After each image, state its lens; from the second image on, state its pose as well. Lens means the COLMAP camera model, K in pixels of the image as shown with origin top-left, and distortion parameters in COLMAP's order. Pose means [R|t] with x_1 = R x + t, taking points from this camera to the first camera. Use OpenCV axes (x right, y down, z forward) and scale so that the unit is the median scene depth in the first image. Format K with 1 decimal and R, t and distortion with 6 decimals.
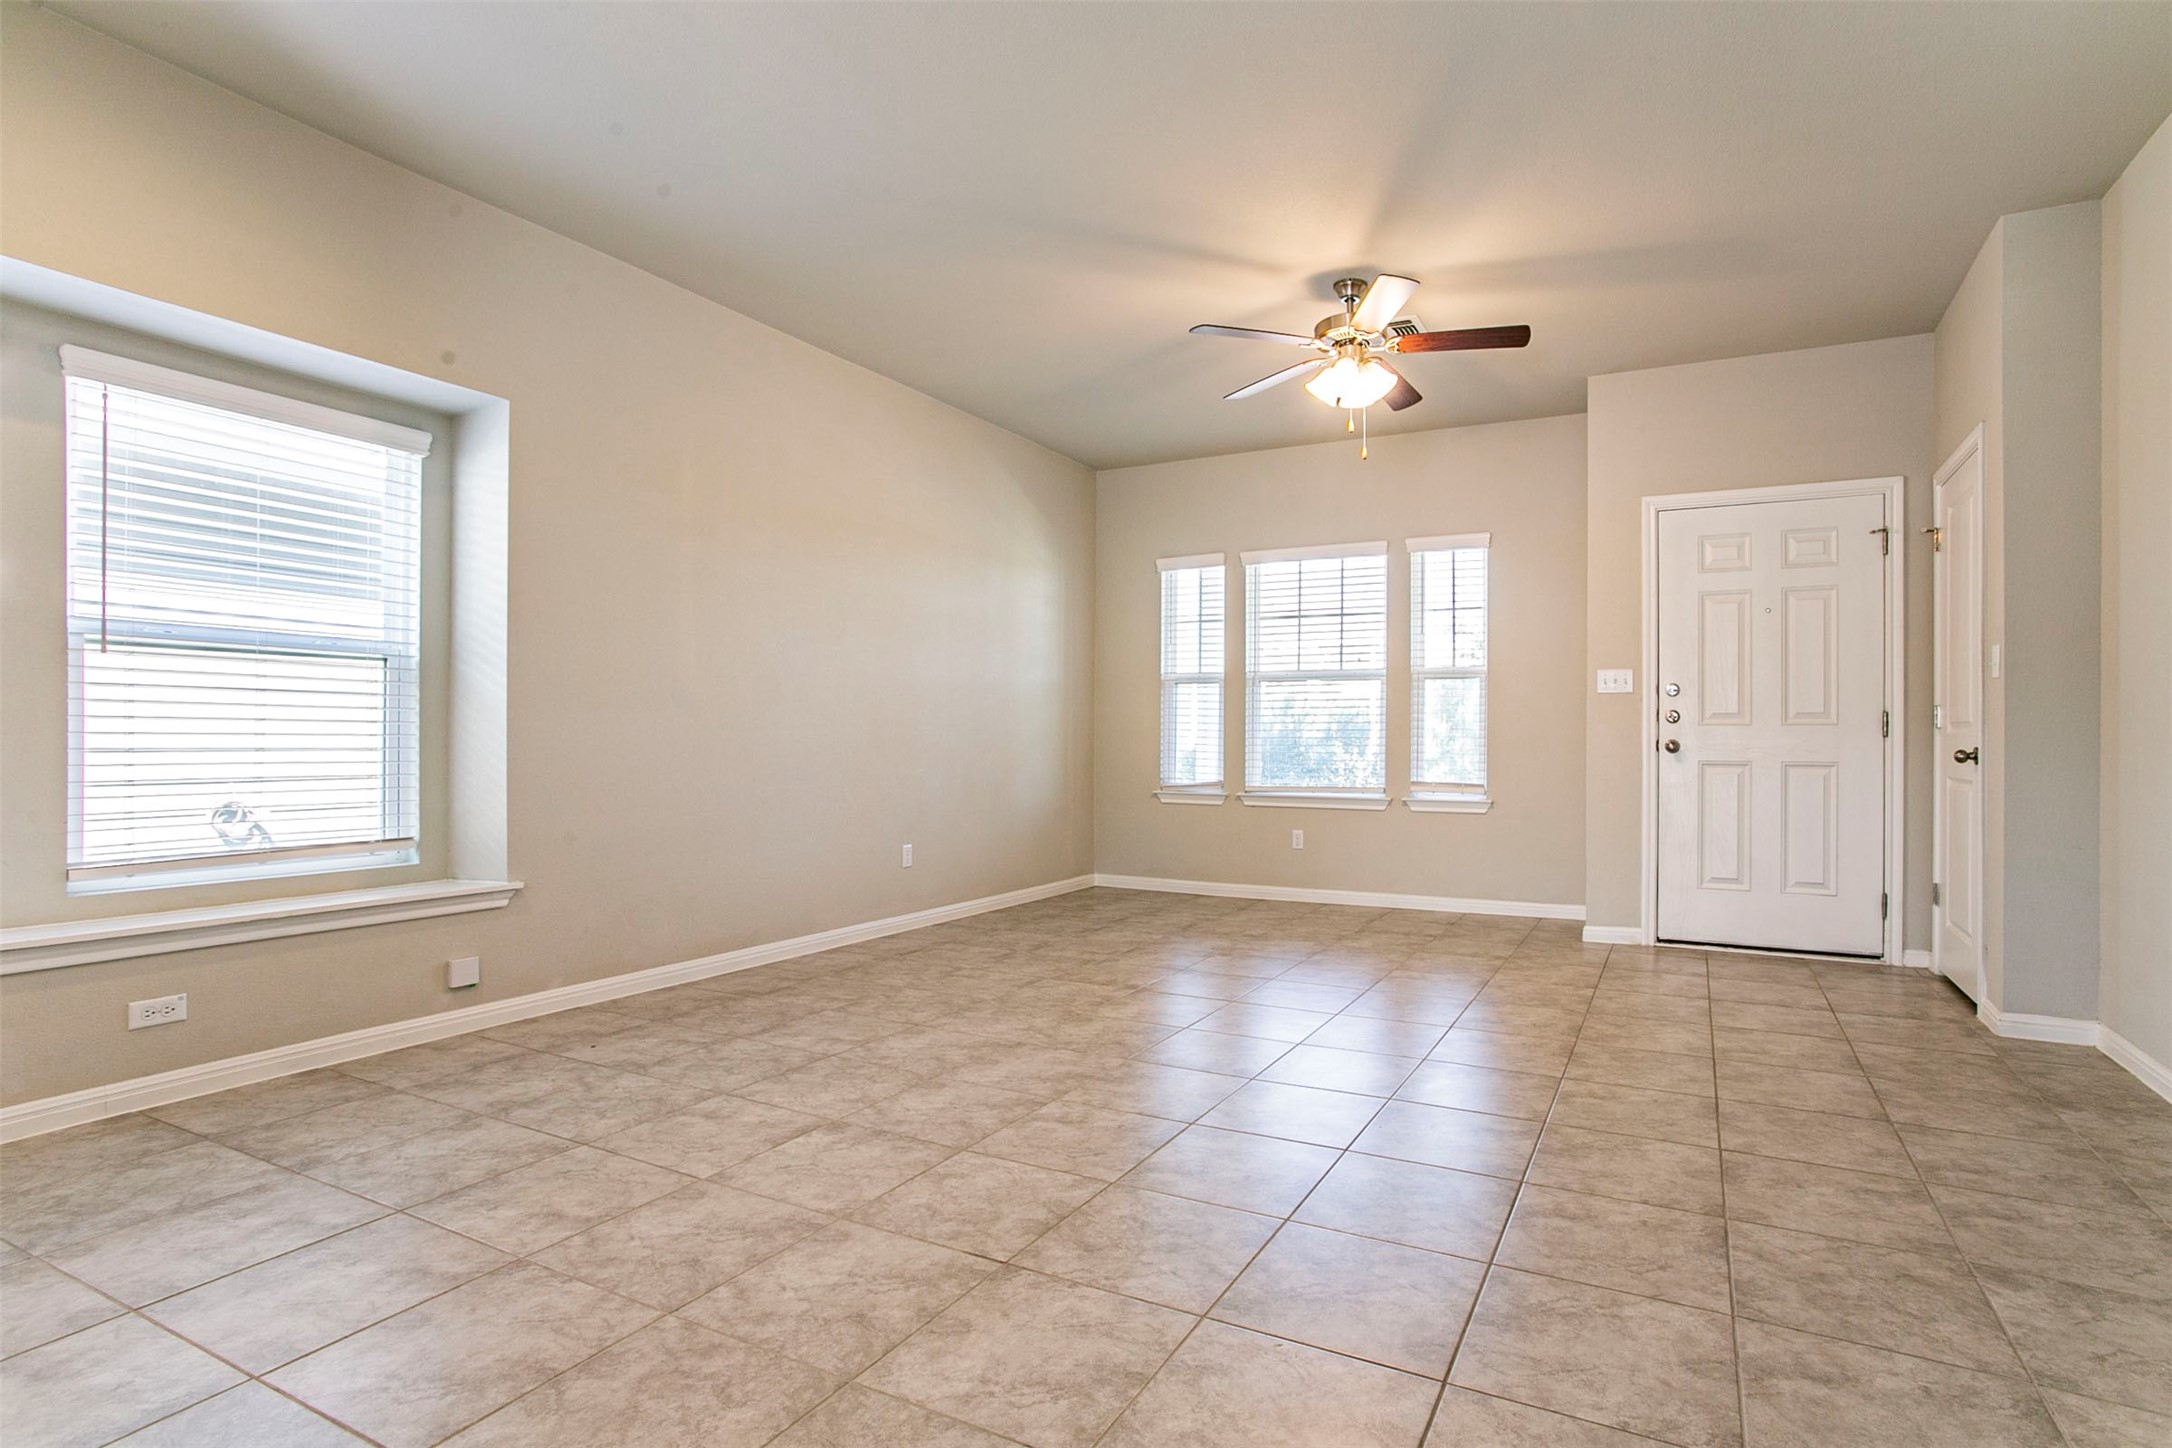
lens RADIAL K [[1053.5, 0, 1184.1], [0, 1053.5, 737.3], [0, 0, 1]] dist [-0.043361, 0.020429]
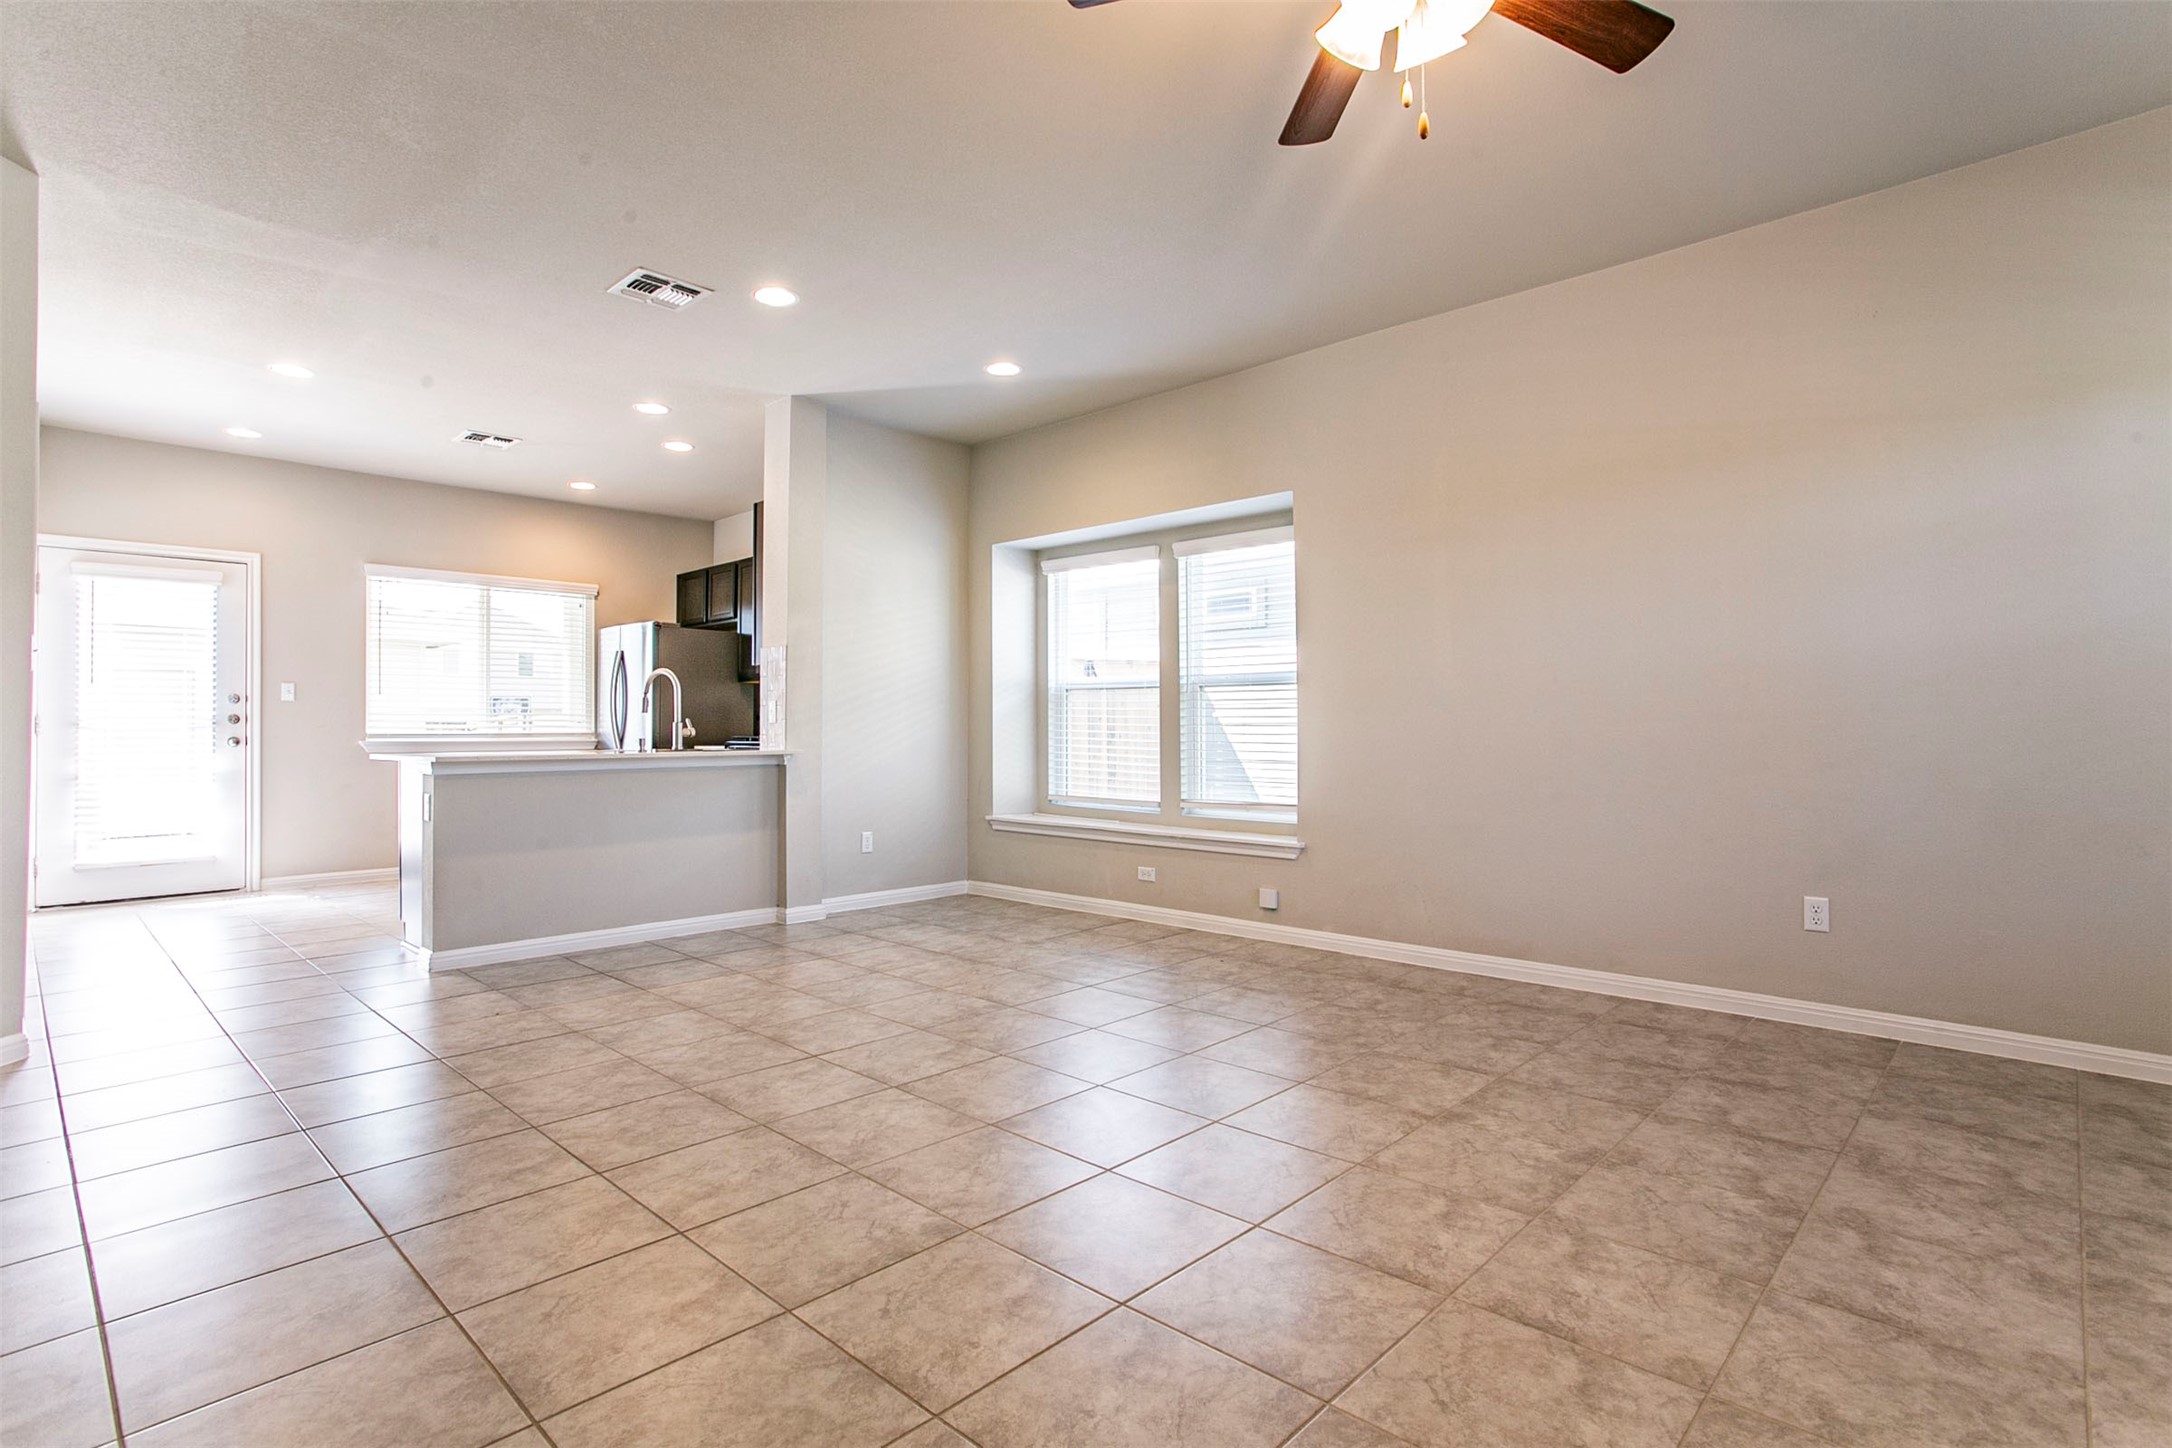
lens RADIAL K [[1053.5, 0, 1090.1], [0, 1053.5, 725.9], [0, 0, 1]] dist [-0.043361, 0.020429]
pose [[-0.296634, -0.013777, -0.954892, 0.641259], [-0.001676, 0.999902, -0.013906, 0.005233], [0.954990, -0.002524, -0.296628, 0.981178]]
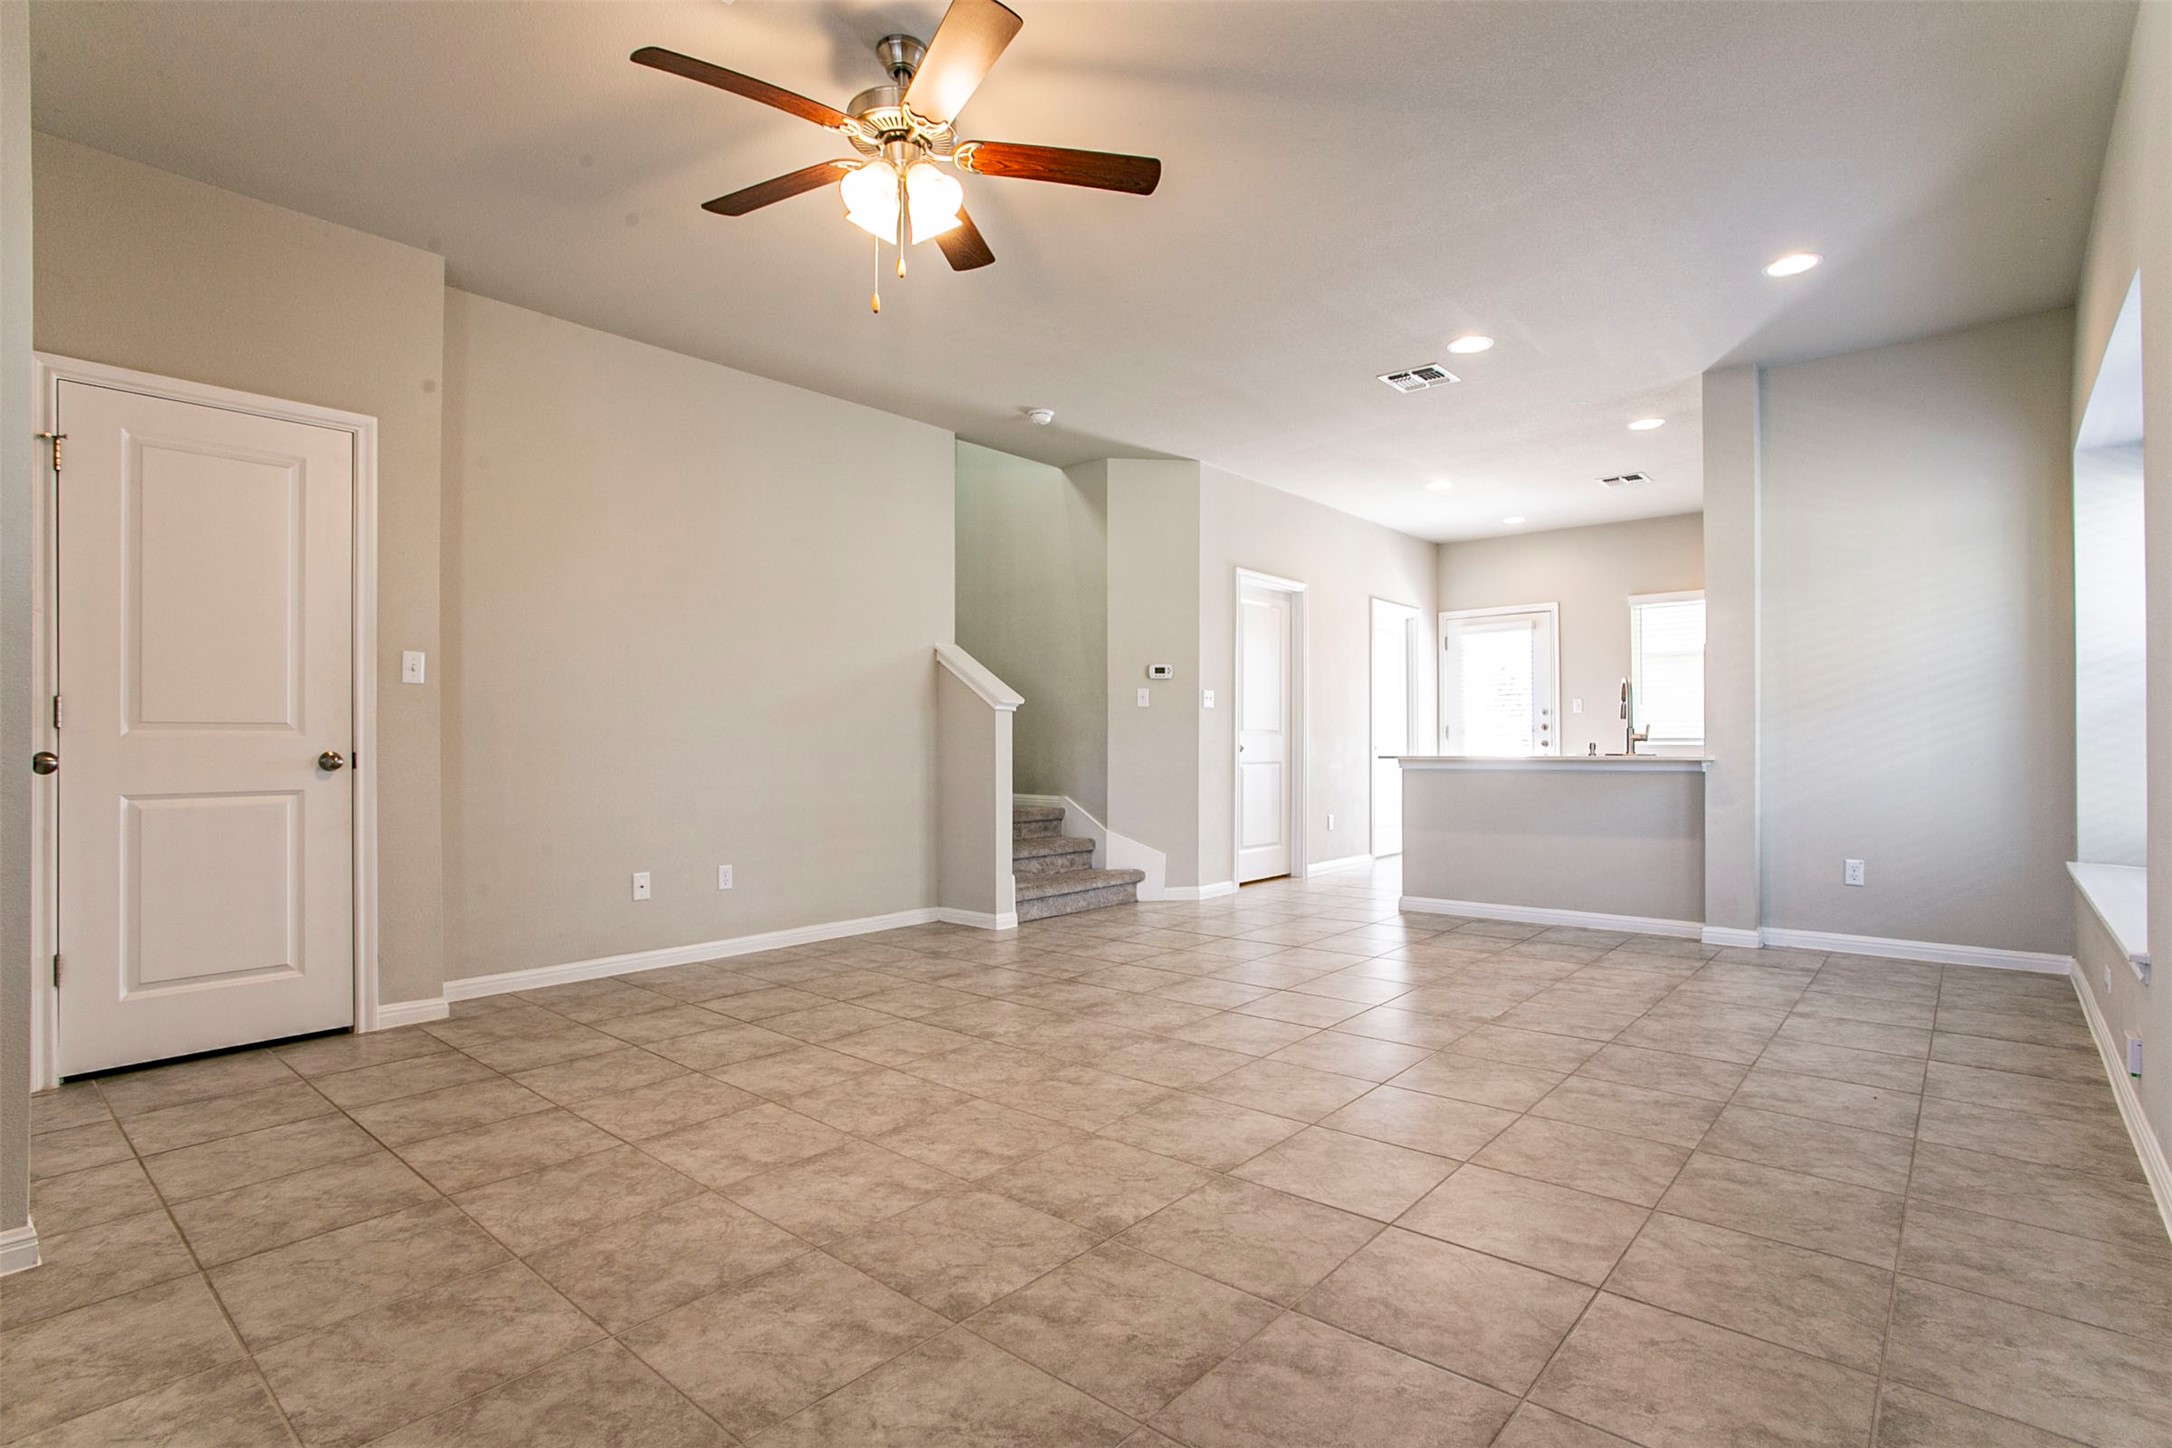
lens RADIAL K [[1053.5, 0, 1113.7], [0, 1053.5, 736.3], [0, 0, 1]] dist [-0.043361, 0.020429]
pose [[-0.970368, -0.001789, 0.241627, -0.123688], [-0.001692, 0.999998, 0.000609, -0.005086], [-0.241628, 0.000182, -0.970369, 1.571545]]
